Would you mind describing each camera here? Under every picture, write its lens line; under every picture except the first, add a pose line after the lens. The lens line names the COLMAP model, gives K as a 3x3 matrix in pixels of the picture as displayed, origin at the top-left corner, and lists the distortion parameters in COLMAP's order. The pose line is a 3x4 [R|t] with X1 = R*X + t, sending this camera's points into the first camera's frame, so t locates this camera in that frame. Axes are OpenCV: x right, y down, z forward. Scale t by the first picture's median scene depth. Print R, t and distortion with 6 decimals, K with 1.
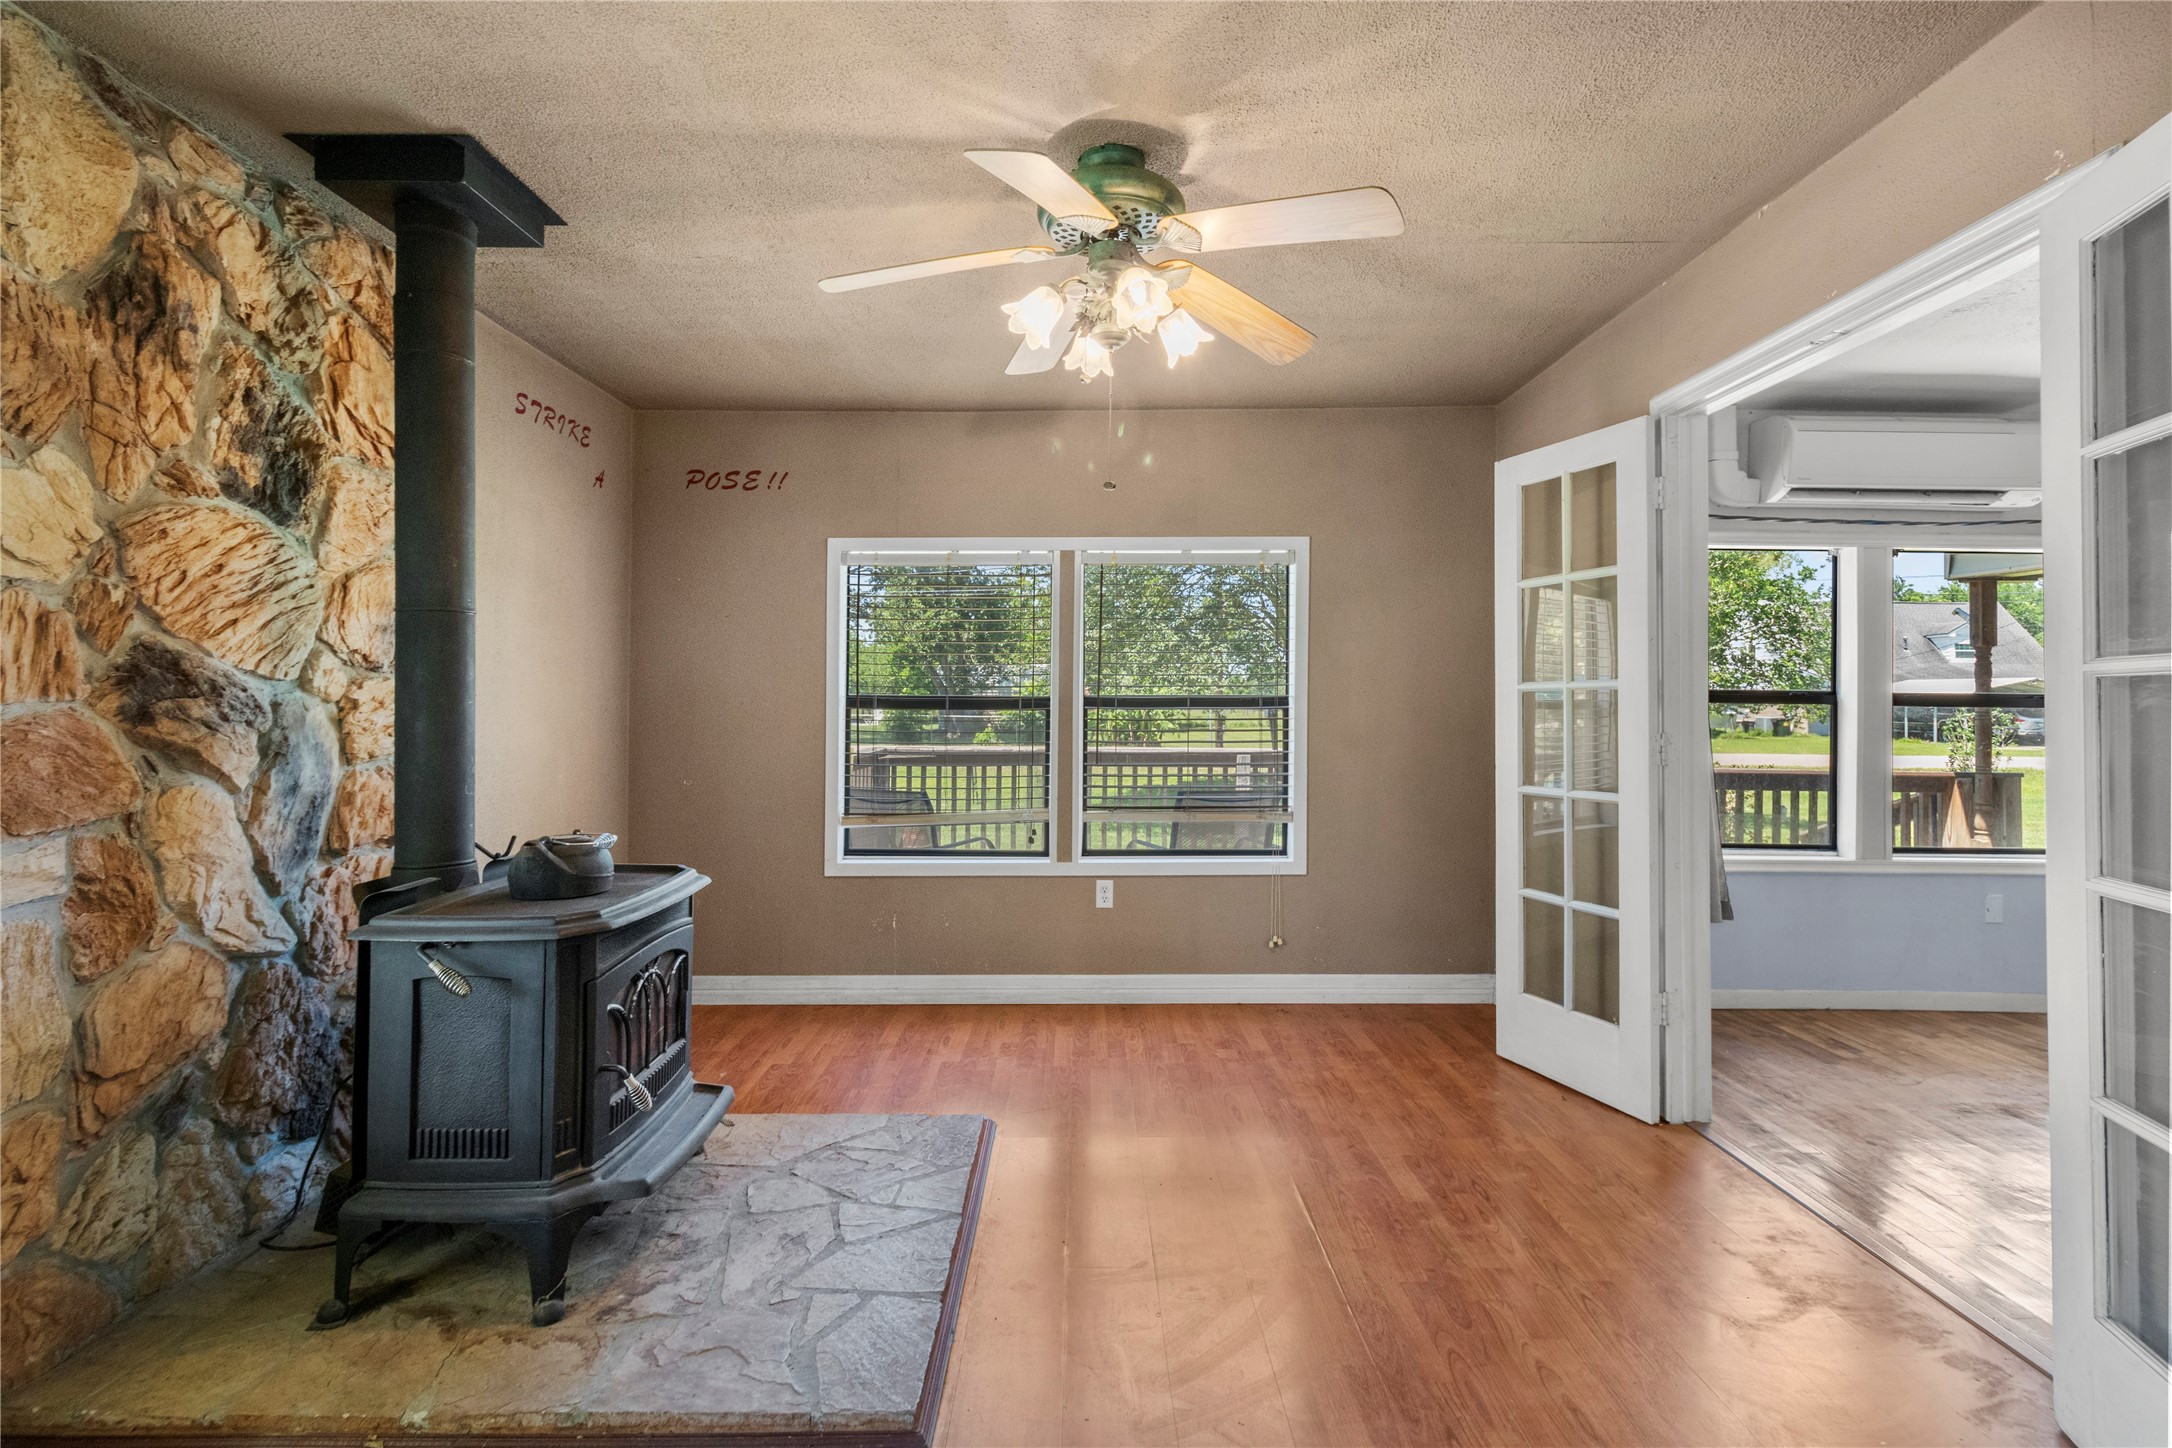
lens RADIAL K [[1010.8, 0, 1074.9], [0, 1010.8, 681.9], [0, 0, 1]] dist [0.000352, 0.001366]
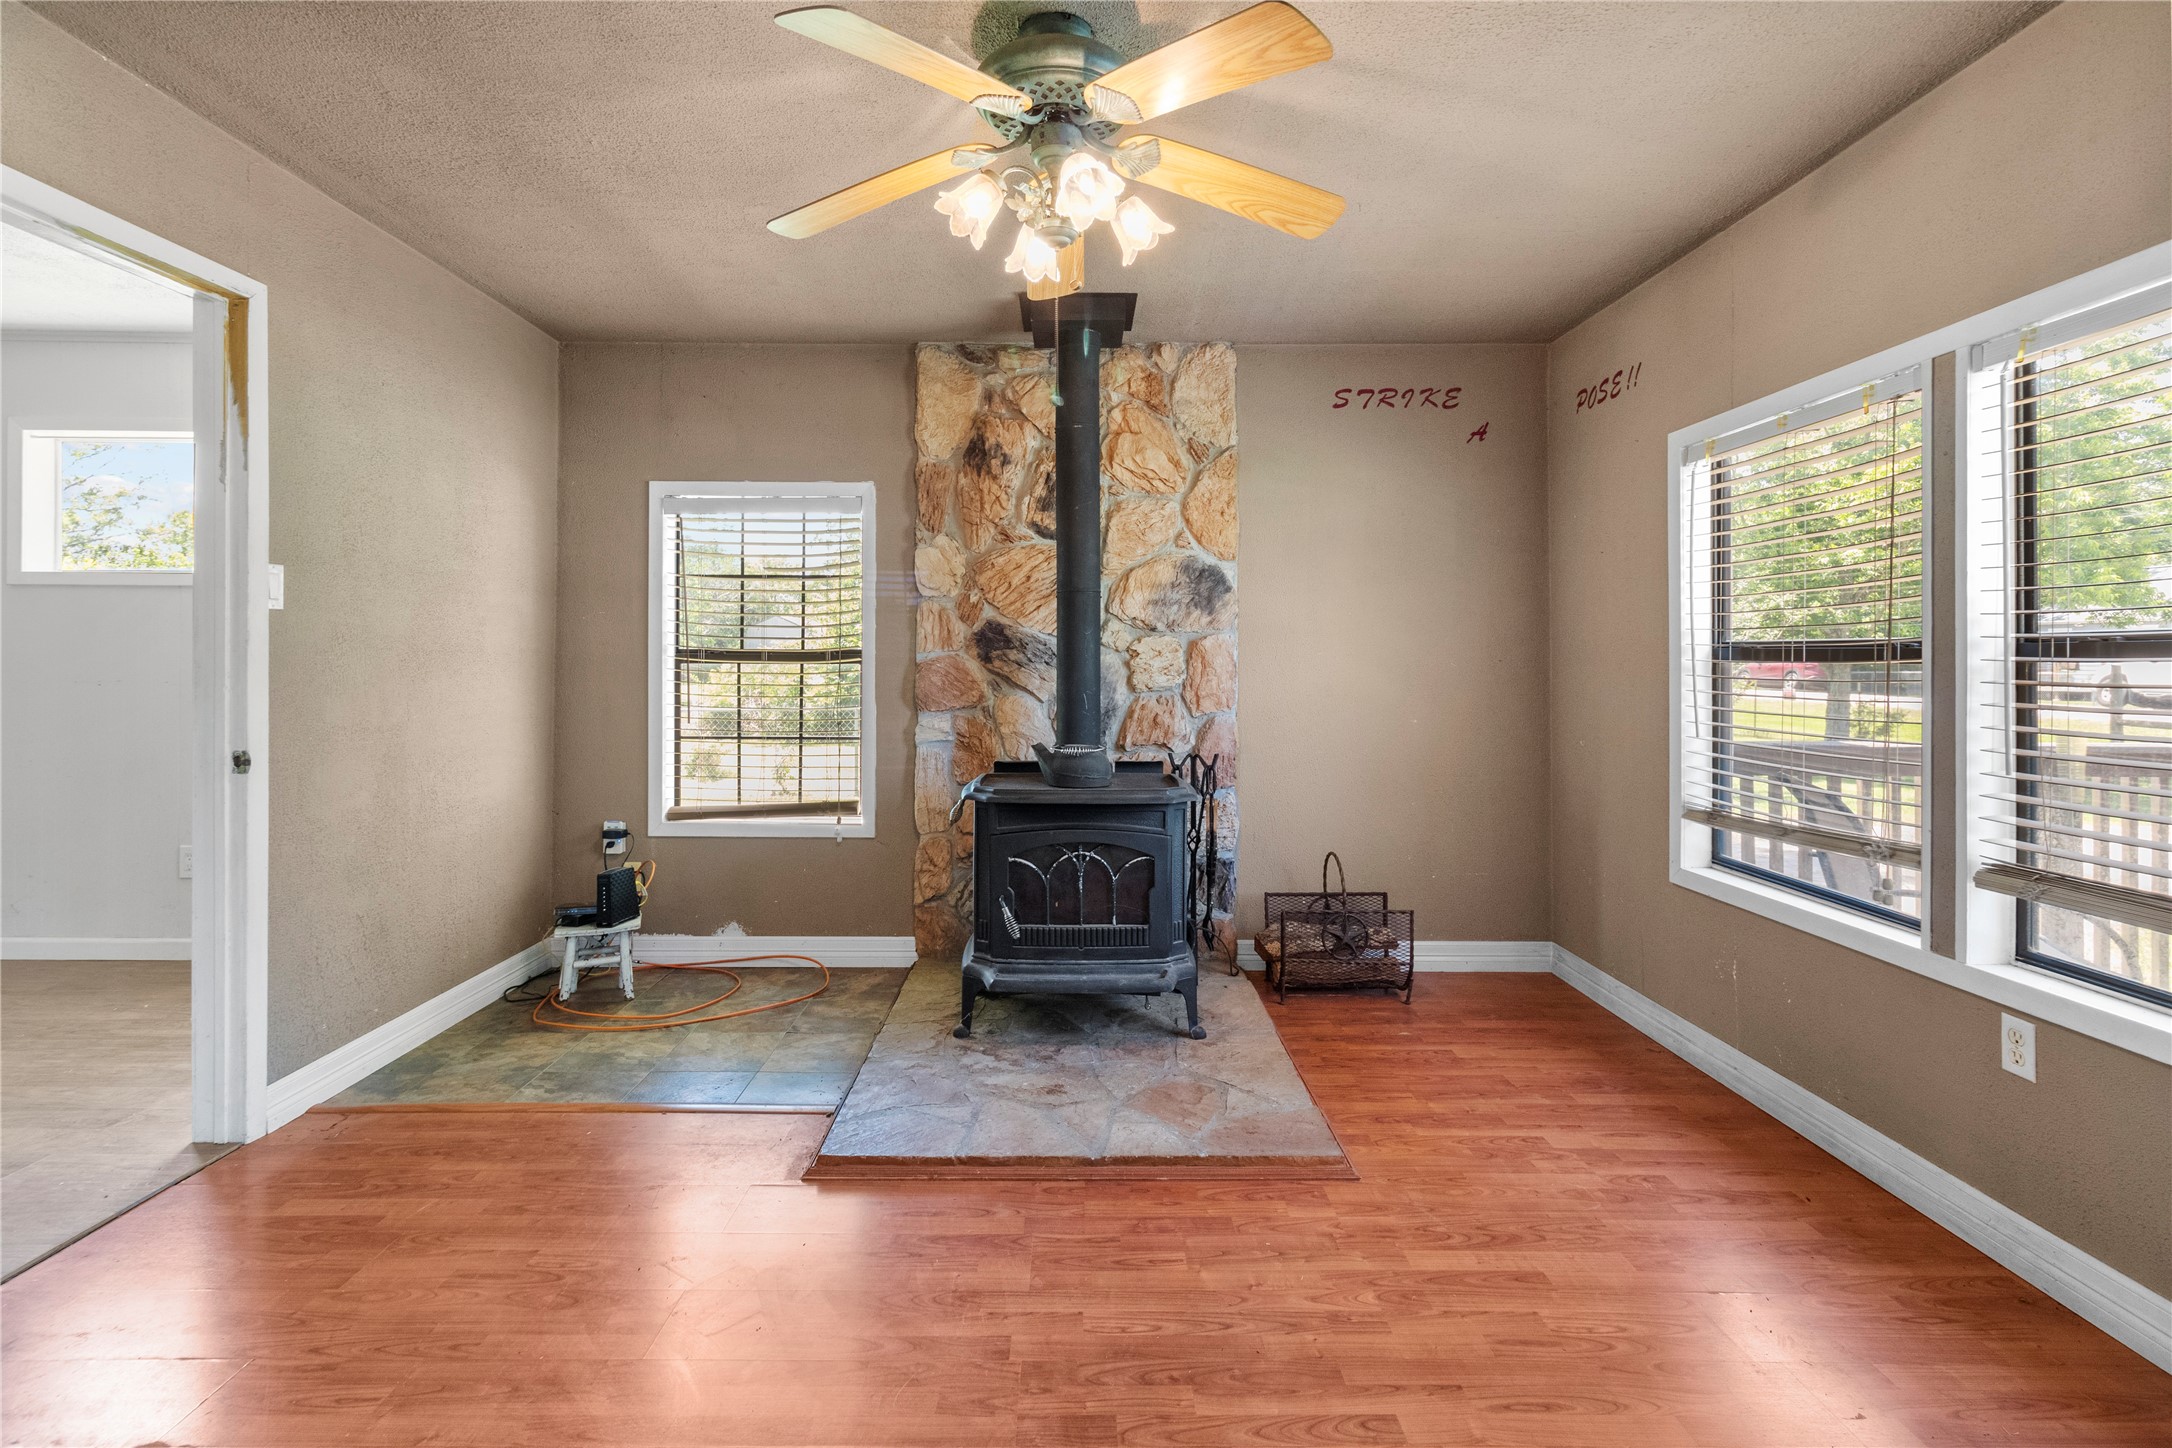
lens RADIAL K [[1010.8, 0, 1081.7], [0, 1010.8, 650.5], [0, 0, 1]] dist [0.000352, 0.001366]
pose [[0.007078, -0.009490, -0.999930, 0.652300], [0.016922, 0.999813, -0.009369, 0.024481], [0.999832, -0.016854, 0.007237, 0.716204]]
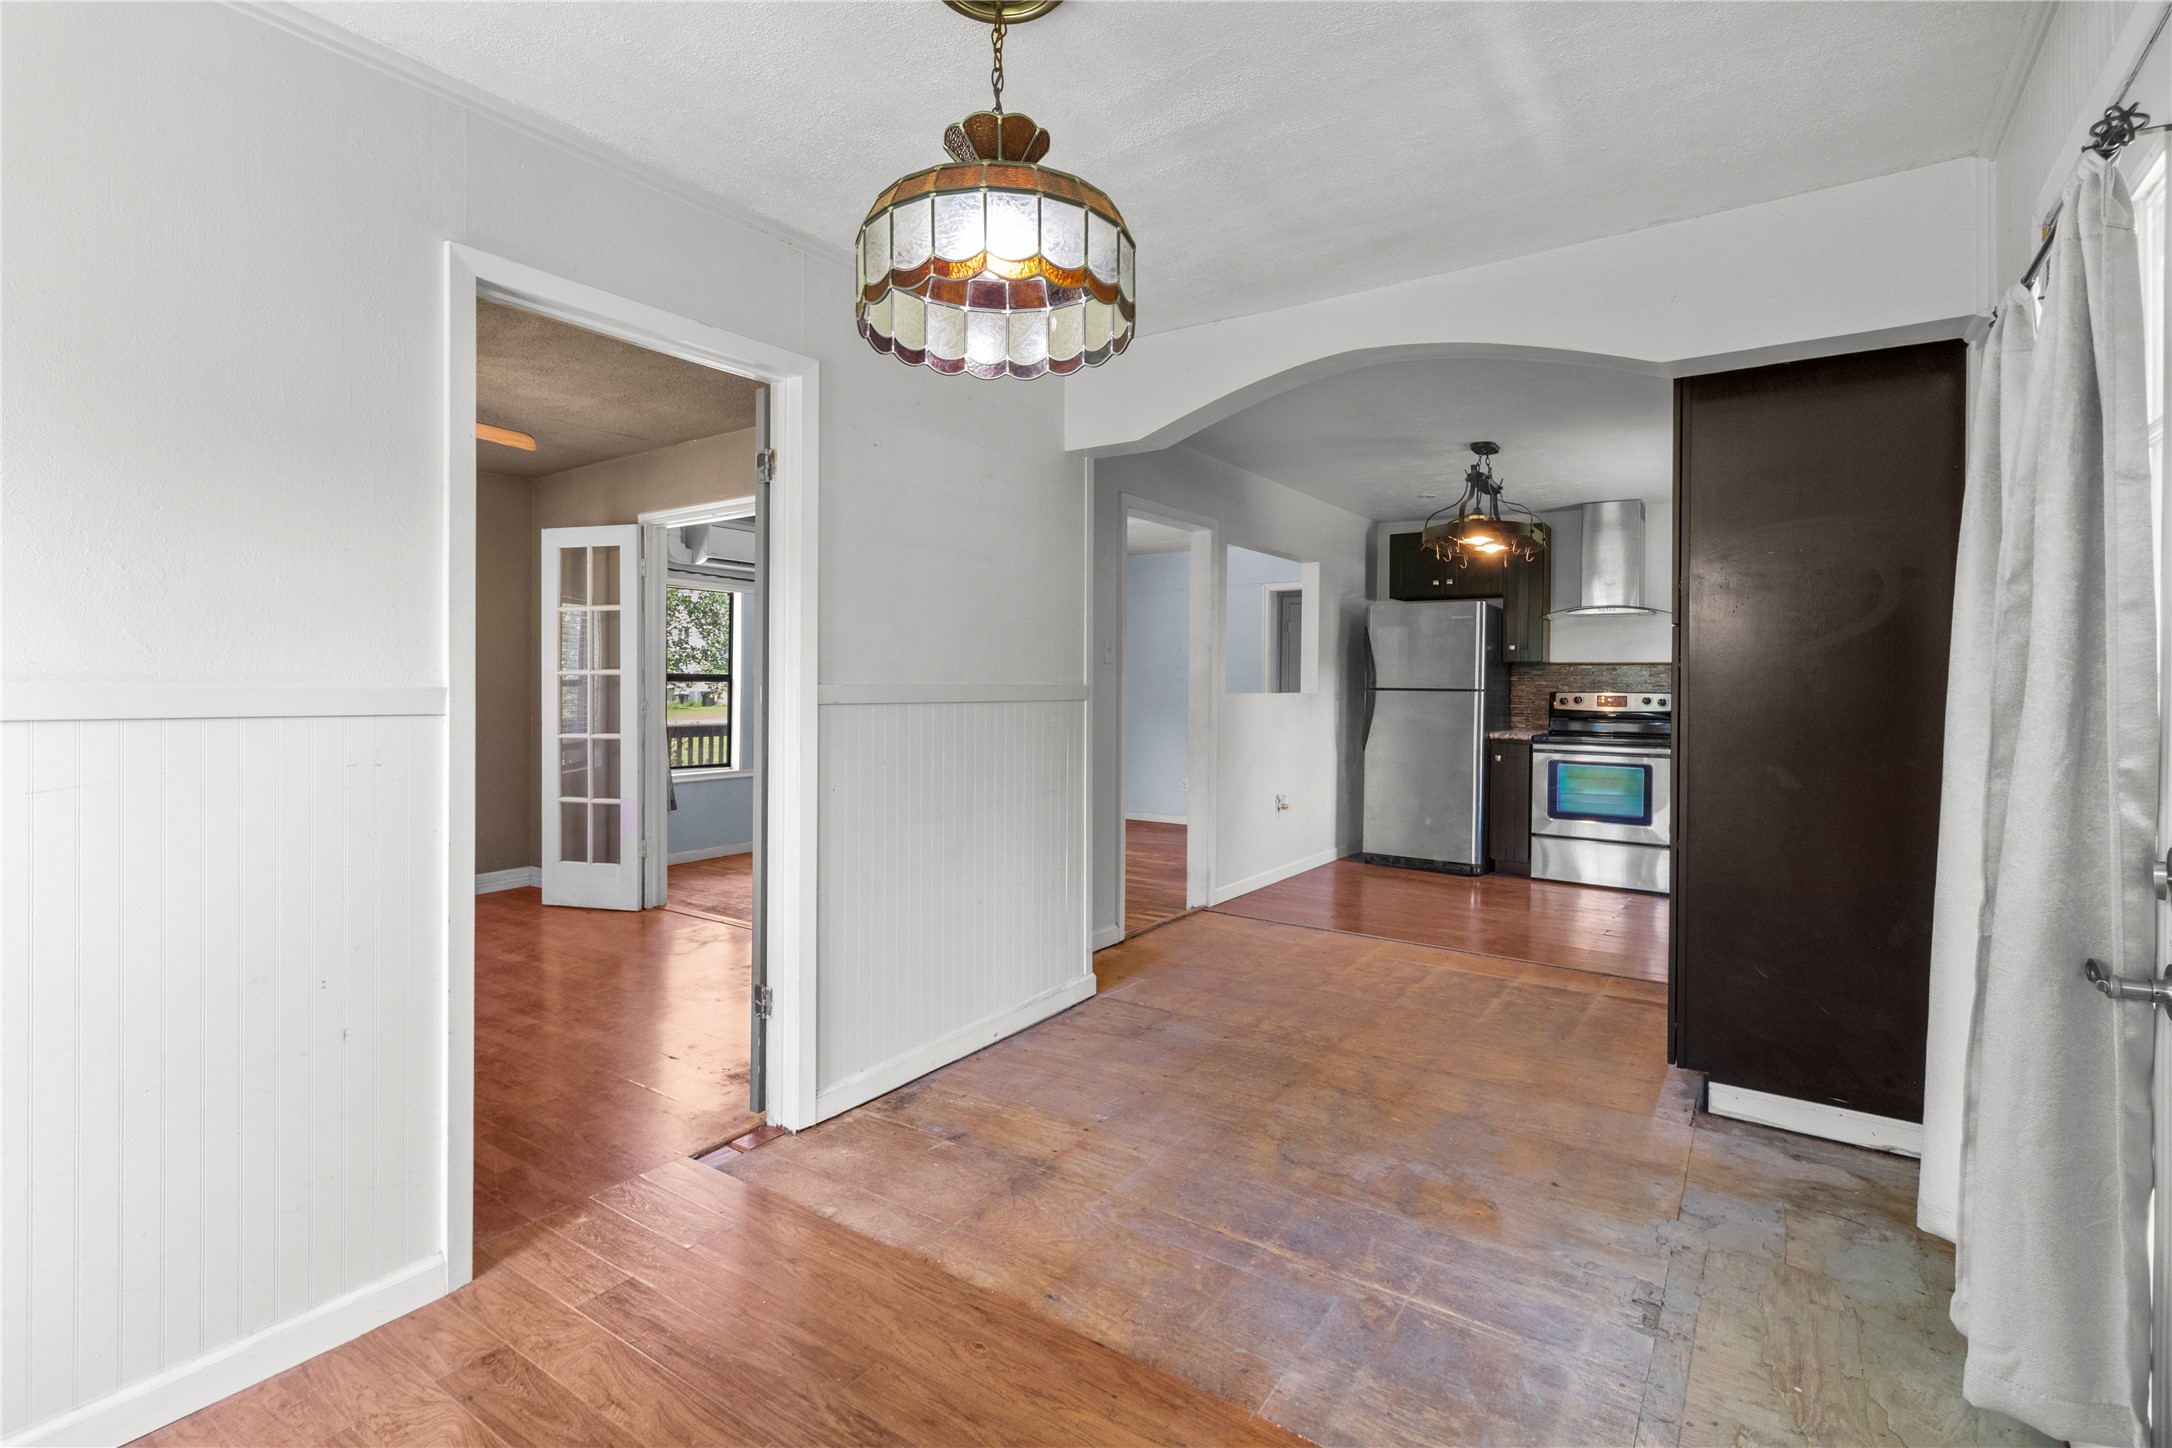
lens RADIAL K [[1010.8, 0, 1079.3], [0, 1010.8, 695.0], [0, 0, 1]] dist [0.000352, 0.001366]
pose [[0.573185, -0.013797, 0.819310, -0.429734], [-0.016792, 0.999451, 0.028578, -0.020630], [-0.819254, -0.030138, 0.572639, -0.639826]]
